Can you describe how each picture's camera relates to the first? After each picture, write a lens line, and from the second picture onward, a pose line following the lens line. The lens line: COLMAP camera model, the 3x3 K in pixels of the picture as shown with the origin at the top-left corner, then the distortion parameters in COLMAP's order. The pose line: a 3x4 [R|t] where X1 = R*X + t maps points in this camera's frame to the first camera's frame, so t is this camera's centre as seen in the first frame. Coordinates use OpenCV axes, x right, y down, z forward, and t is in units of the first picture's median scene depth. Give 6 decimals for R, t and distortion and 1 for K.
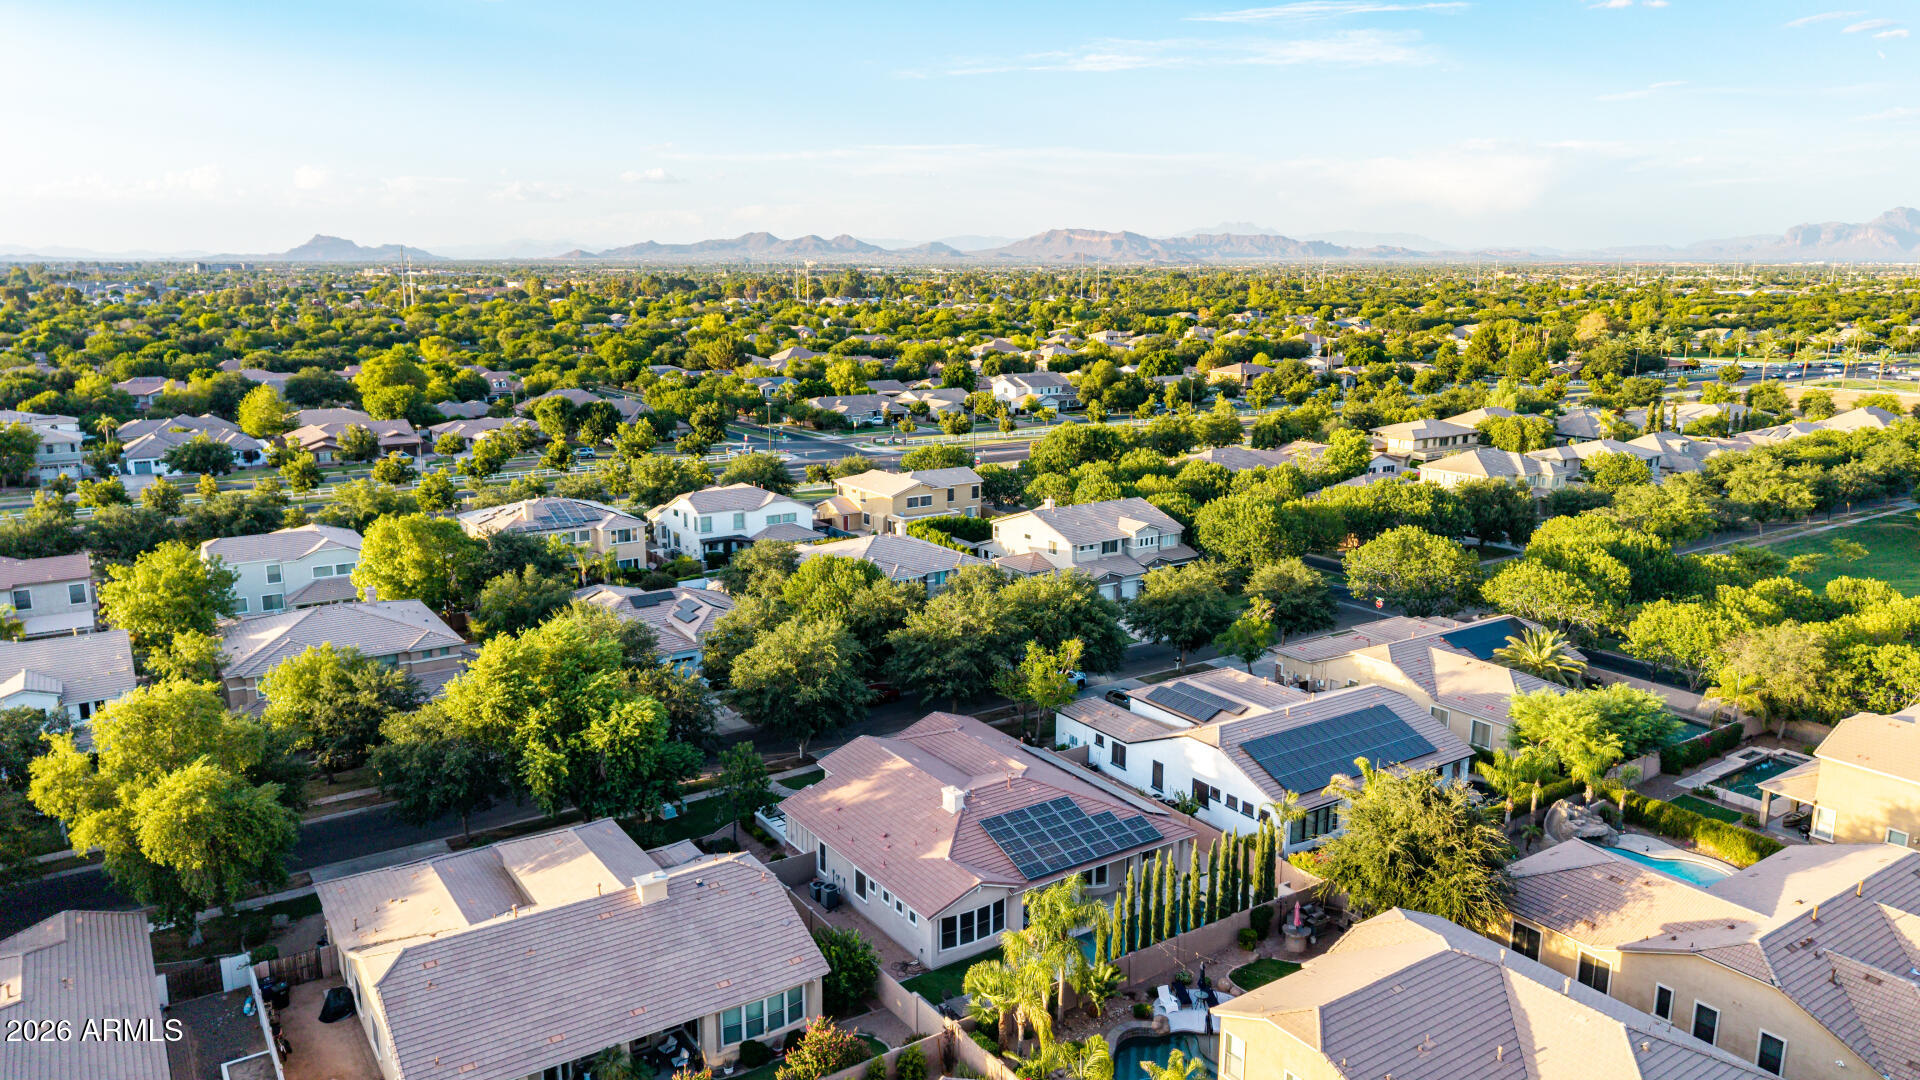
lens RADIAL K [[1283.8, 0, 960.0], [0, 1283.8, 540.0], [0, 0, 1]] dist [0.082561, -0.123075]
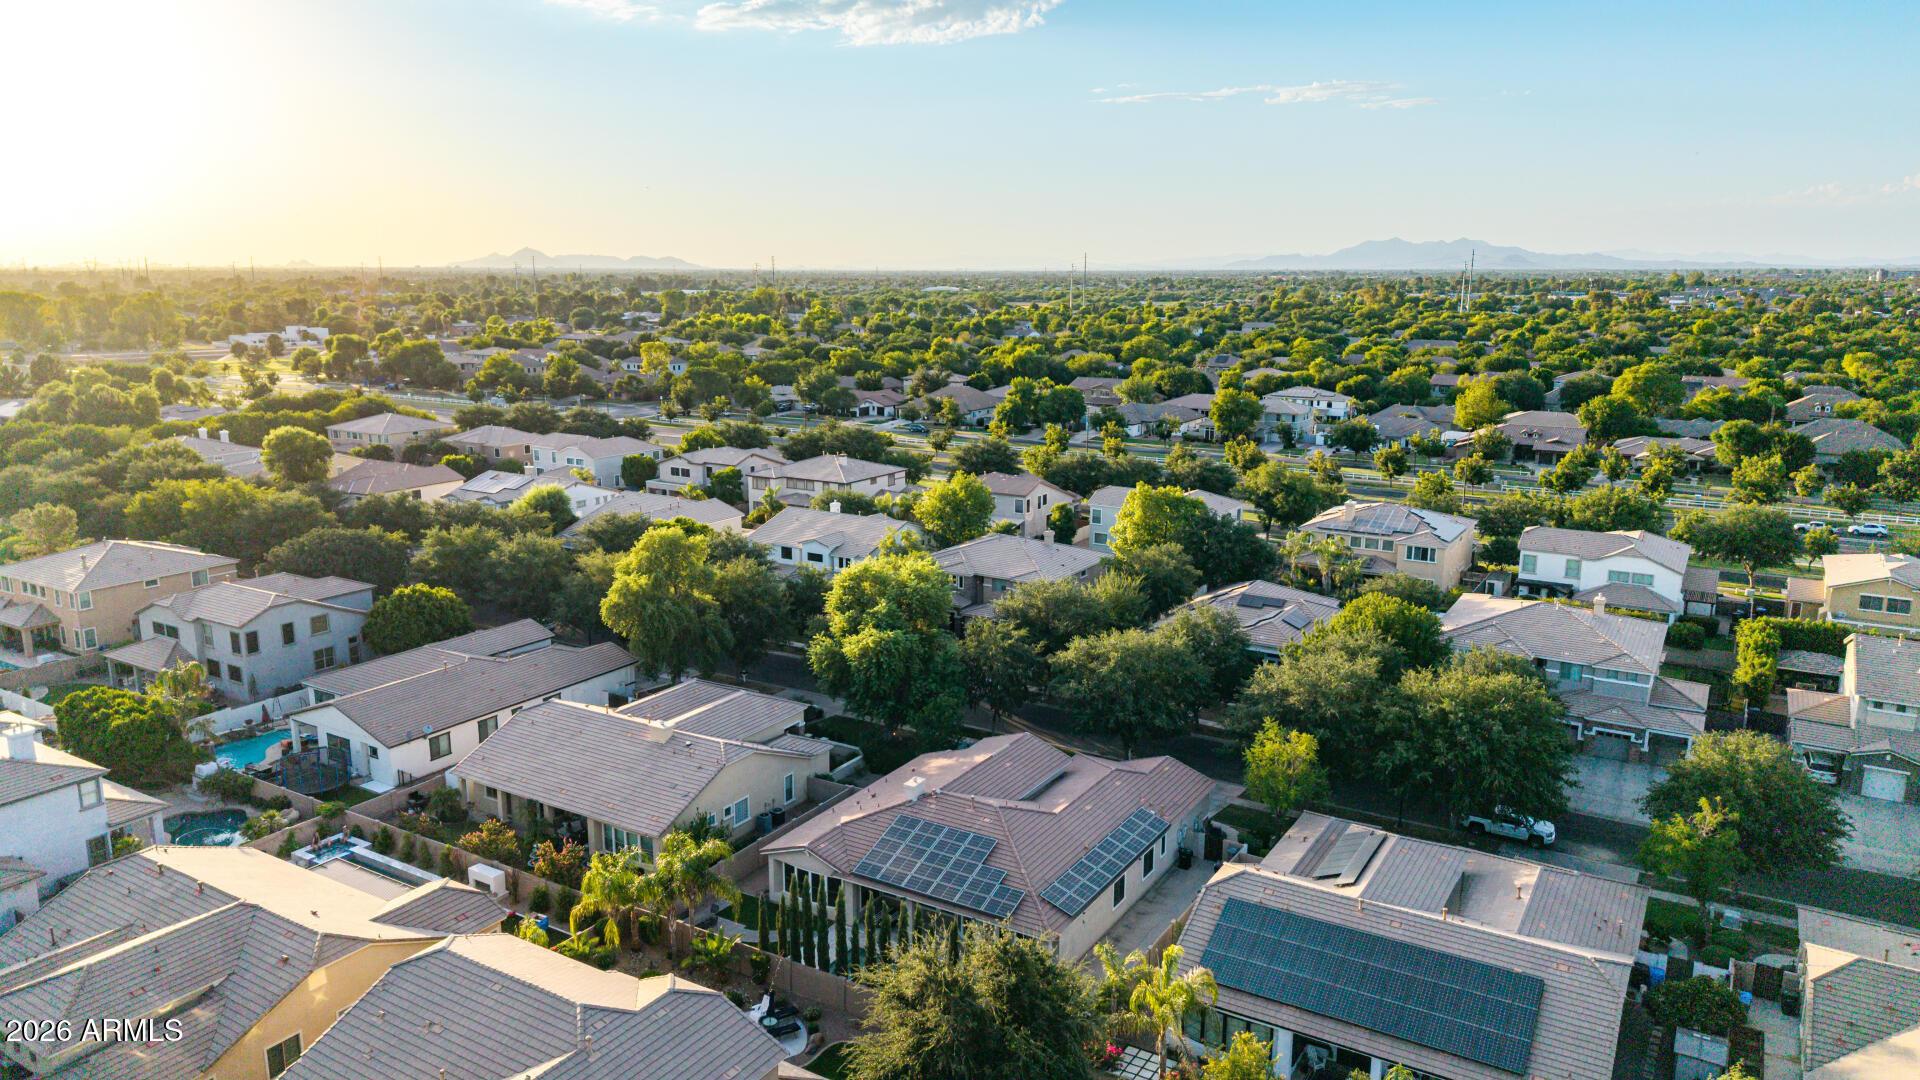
lens RADIAL K [[1272.6, 0, 962.6], [0, 1272.6, 535.7], [0, 0, 1]] dist [0.067986, -0.093235]
pose [[0.415487, 0.182557, -0.891091, 0.795343], [-0.188428, 0.975677, 0.112028, -0.105782], [0.889868, 0.121360, 0.439780, 0.510785]]
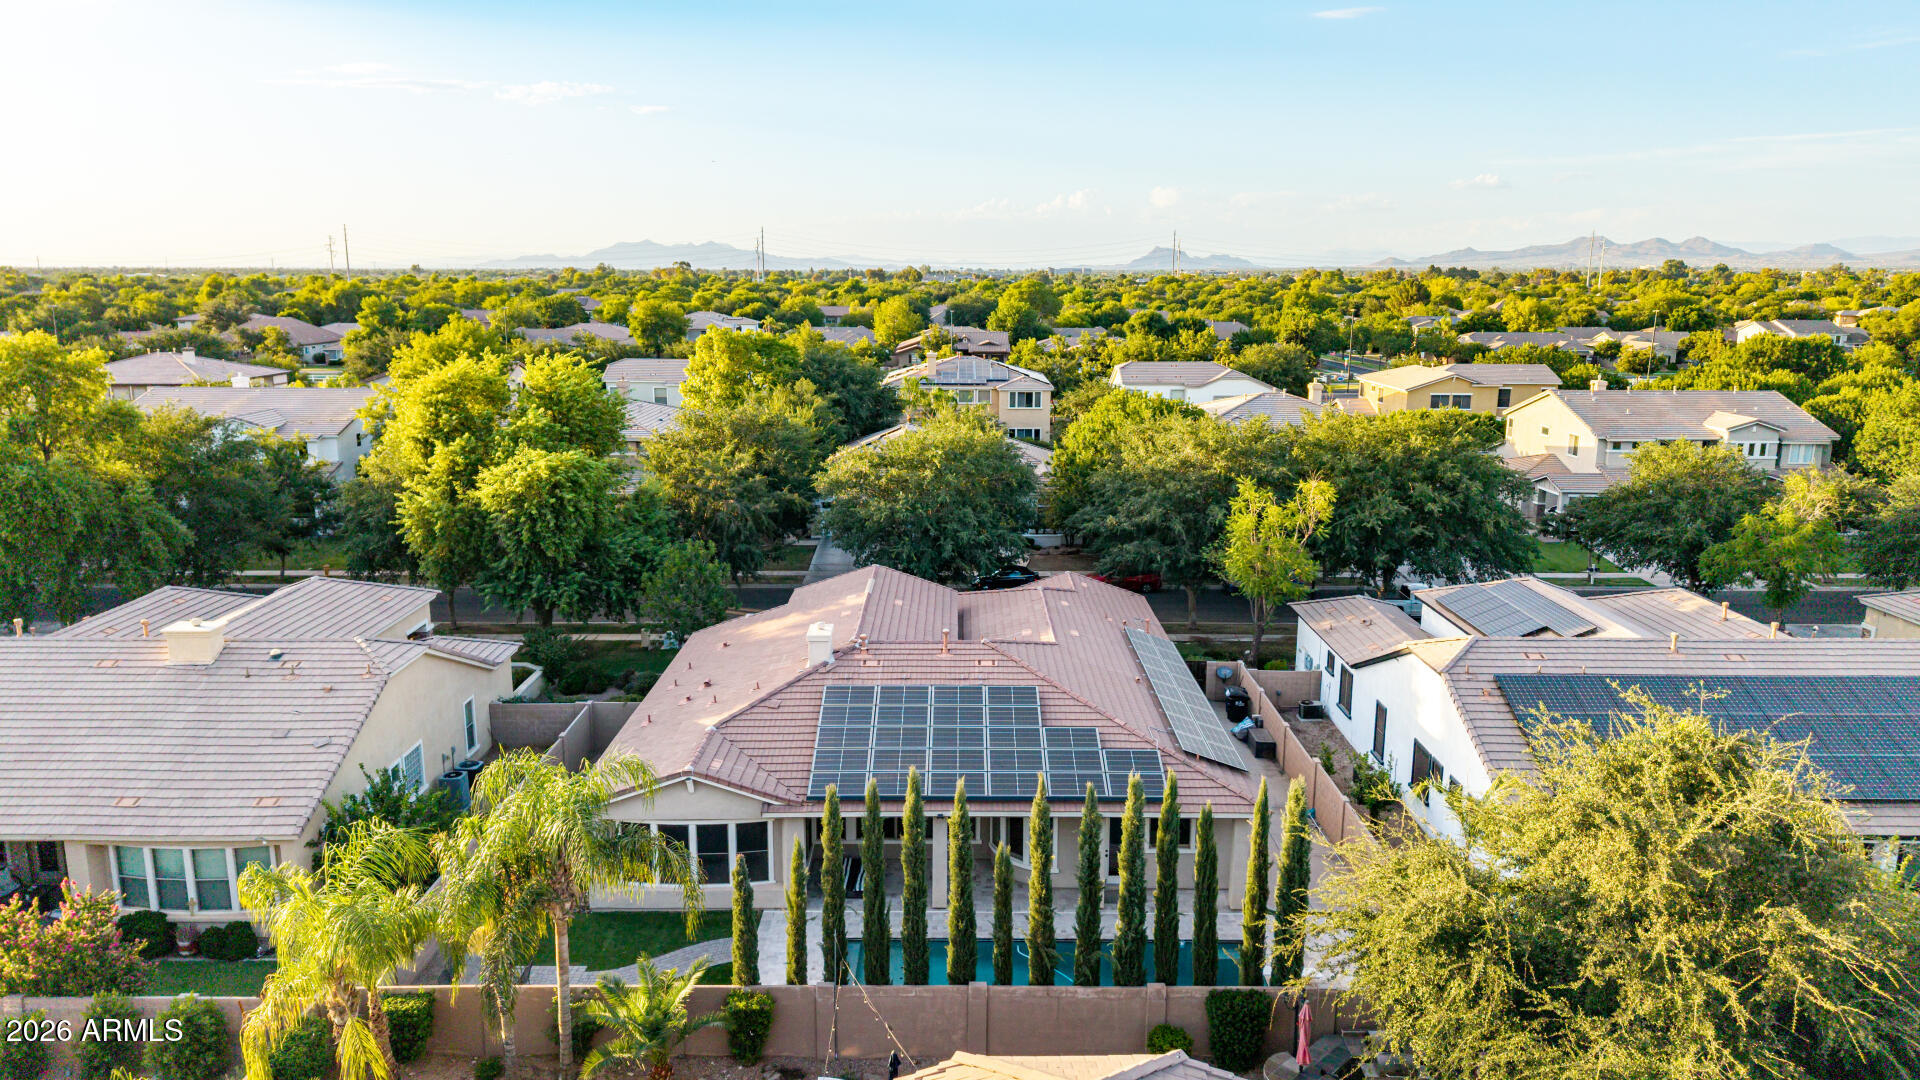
lens RADIAL K [[1272.6, 0, 962.6], [0, 1272.6, 535.7], [0, 0, 1]] dist [0.067986, -0.093235]
pose [[0.829255, 0.114041, -0.547111, 0.308407], [-0.116998, 0.992691, 0.029586, 0.118735], [0.546487, 0.039477, 0.836537, 0.519056]]
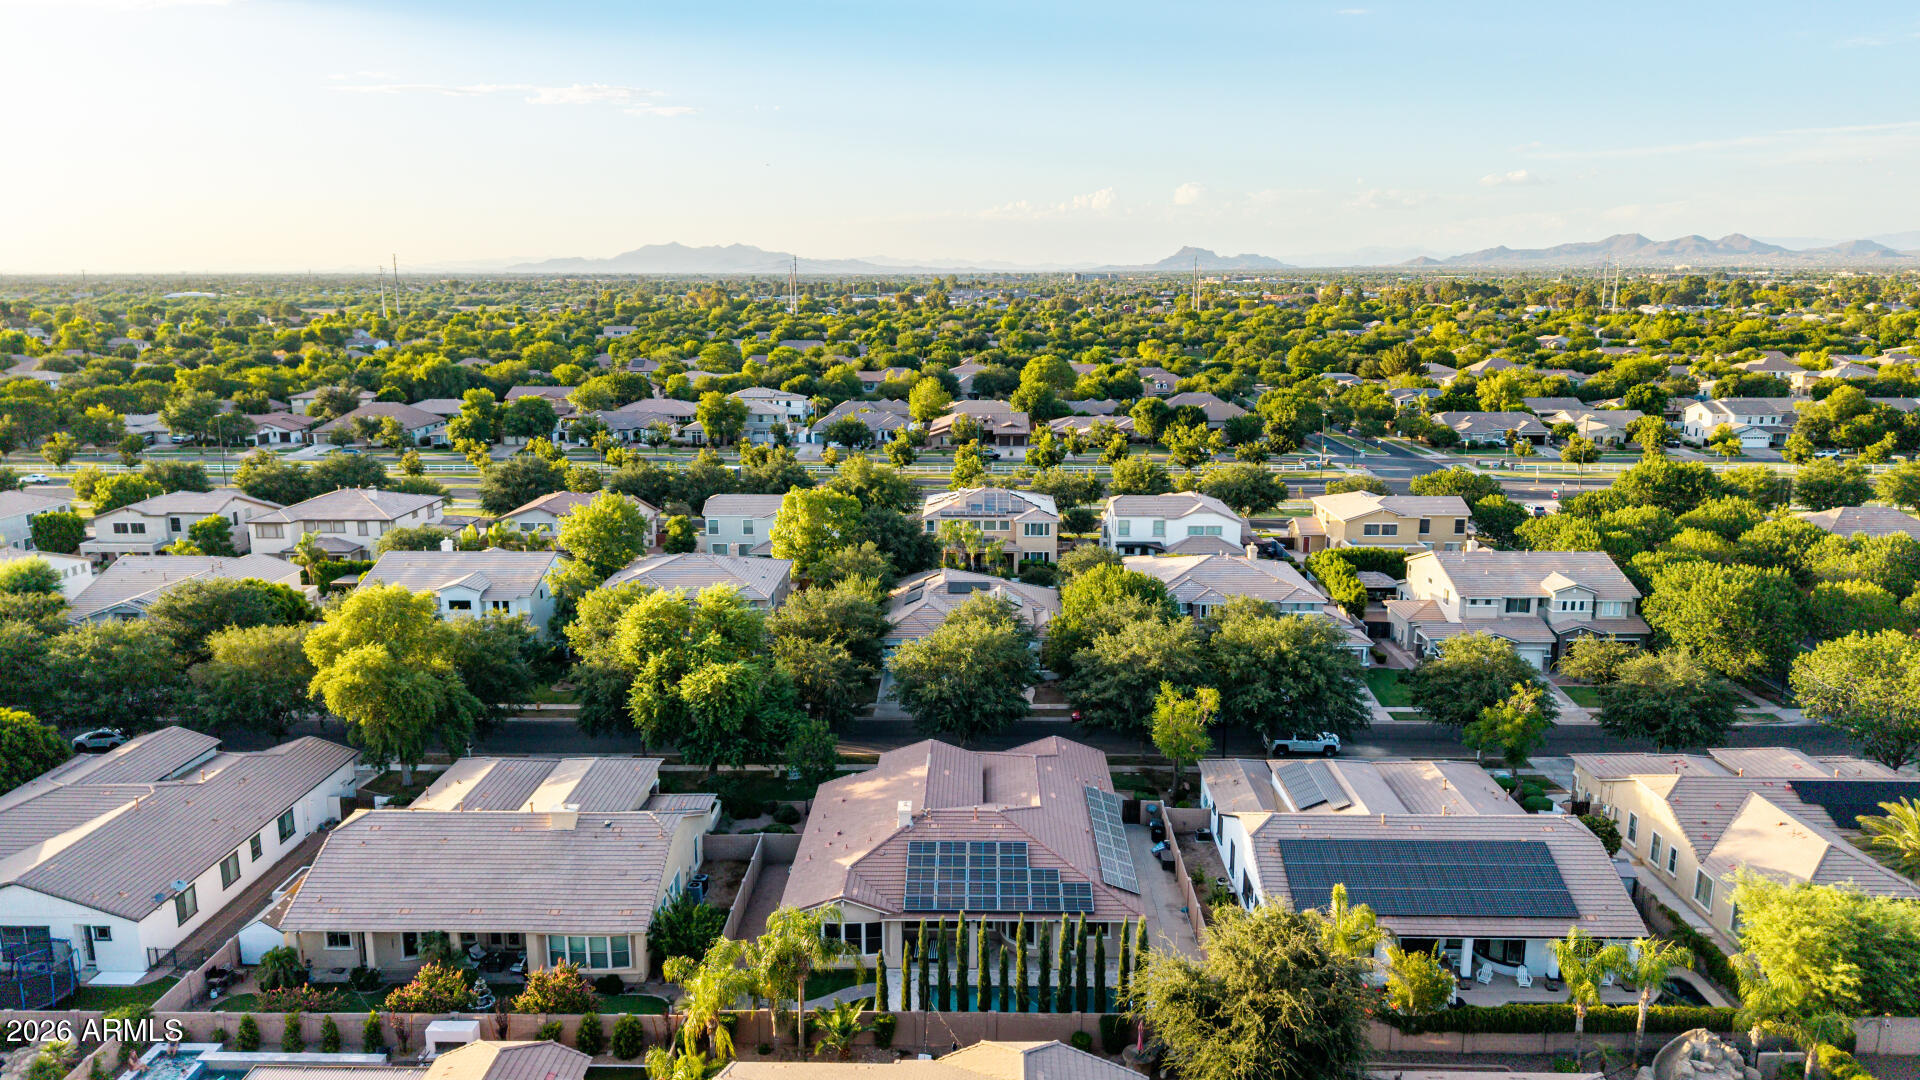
lens RADIAL K [[1272.6, 0, 962.6], [0, 1272.6, 535.7], [0, 0, 1]] dist [0.067986, -0.093235]
pose [[0.817705, 0.111131, -0.564808, 0.503577], [-0.114938, 0.992950, 0.028970, -0.038461], [0.564046, 0.041229, 0.824713, 0.194783]]
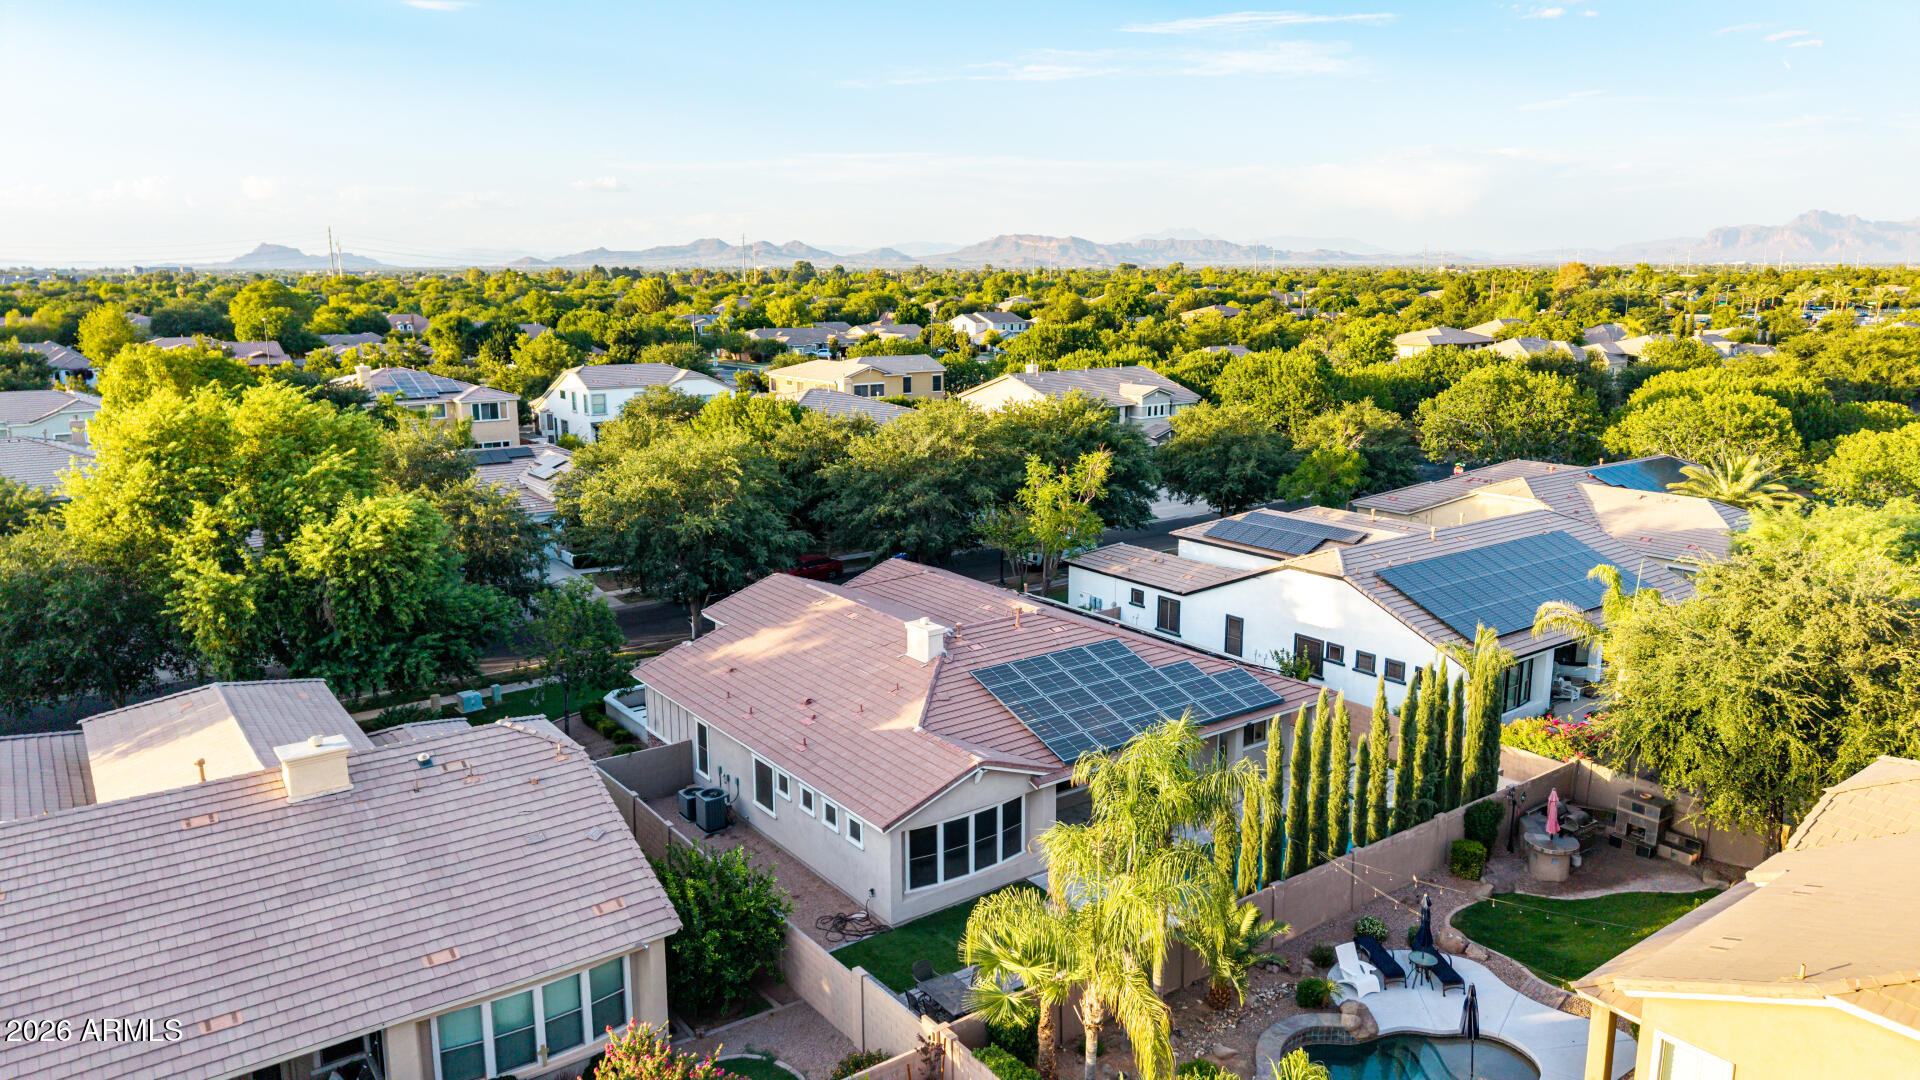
lens RADIAL K [[1272.6, 0, 962.6], [0, 1272.6, 535.7], [0, 0, 1]] dist [0.067986, -0.093235]
pose [[0.999191, -0.011019, 0.038666, -0.009095], [0.011165, 0.999931, -0.003558, 0.141775], [-0.038625, 0.003987, 0.999246, 0.385919]]
